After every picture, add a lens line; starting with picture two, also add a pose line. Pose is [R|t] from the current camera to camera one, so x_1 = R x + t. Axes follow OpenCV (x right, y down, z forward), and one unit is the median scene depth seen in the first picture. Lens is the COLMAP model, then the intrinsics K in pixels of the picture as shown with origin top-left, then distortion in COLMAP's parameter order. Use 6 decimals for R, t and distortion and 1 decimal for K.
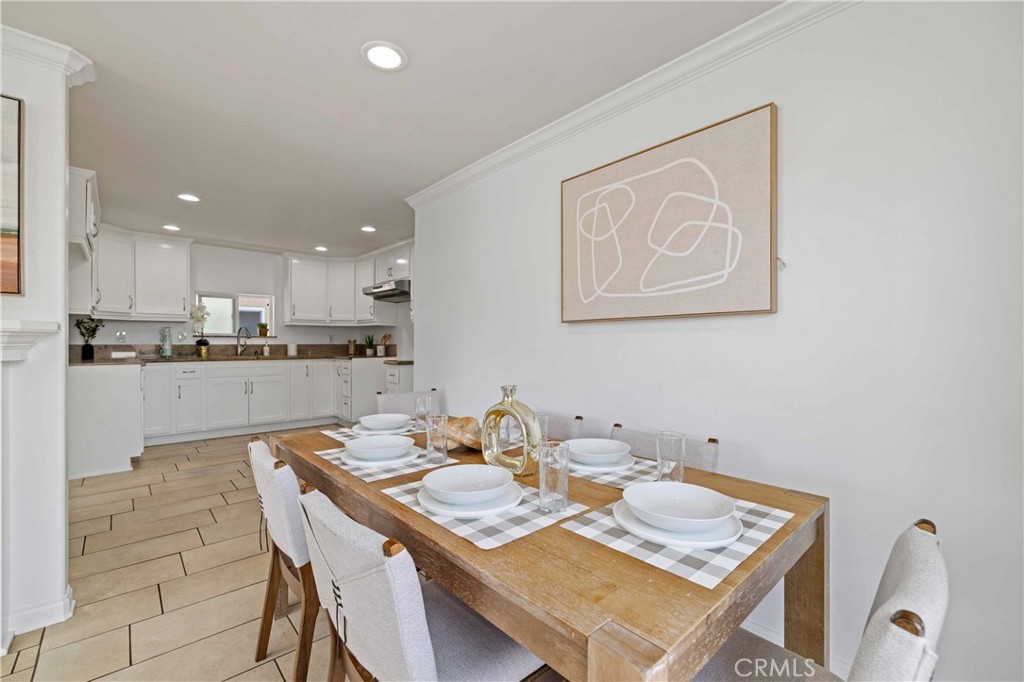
lens RADIAL K [[432.2, 0, 511.1], [0, 432.2, 345.7], [0, 0, 1]] dist [0.003601, 0.000160]
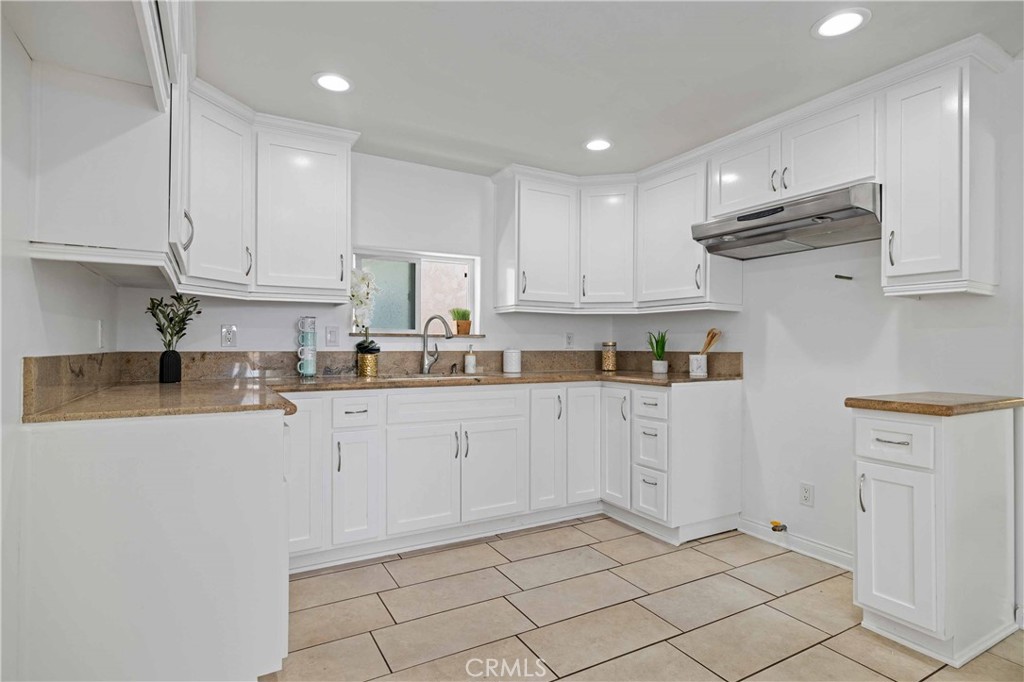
lens RADIAL K [[527.9, 0, 513.7], [0, 527.9, 342.1], [0, 0, 1]] dist [-0.002610, -0.000619]
pose [[0.975239, -0.001107, -0.221153, -0.412842], [-0.002819, 0.999844, -0.017436, -0.002899], [0.221138, 0.017628, 0.975083, 0.444829]]
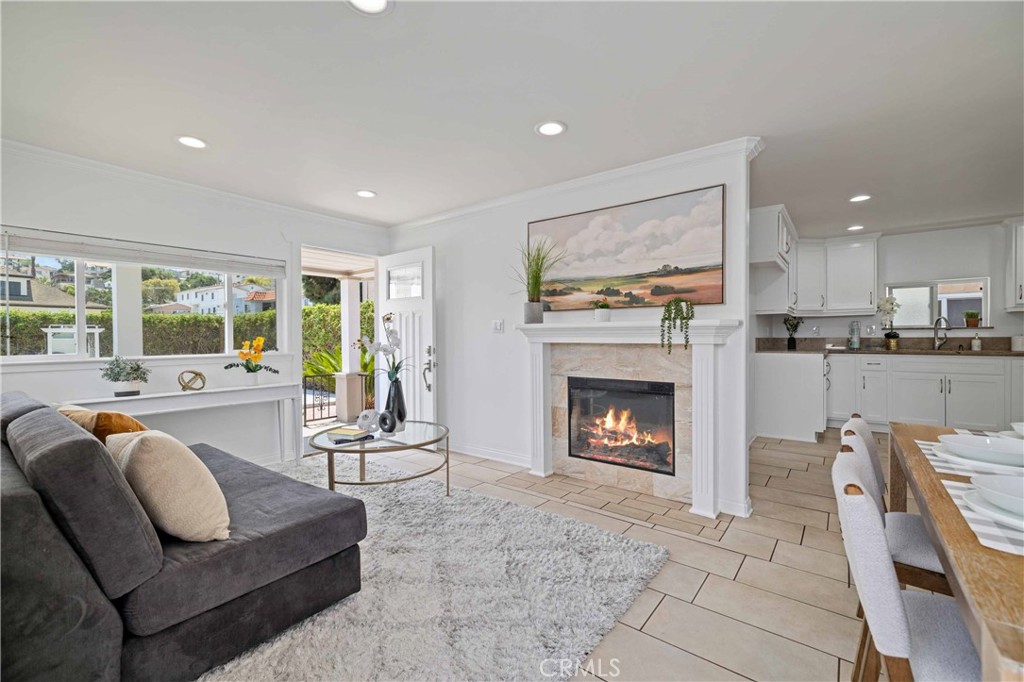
lens RADIAL K [[432.2, 0, 512.0], [0, 432.2, 336.5], [0, 0, 1]] dist [0.003601, 0.000160]
pose [[0.178496, -0.006264, -0.983921, 0.098360], [-0.004476, 0.999964, -0.007178, 0.006305], [0.983931, 0.005685, 0.178461, -0.020615]]
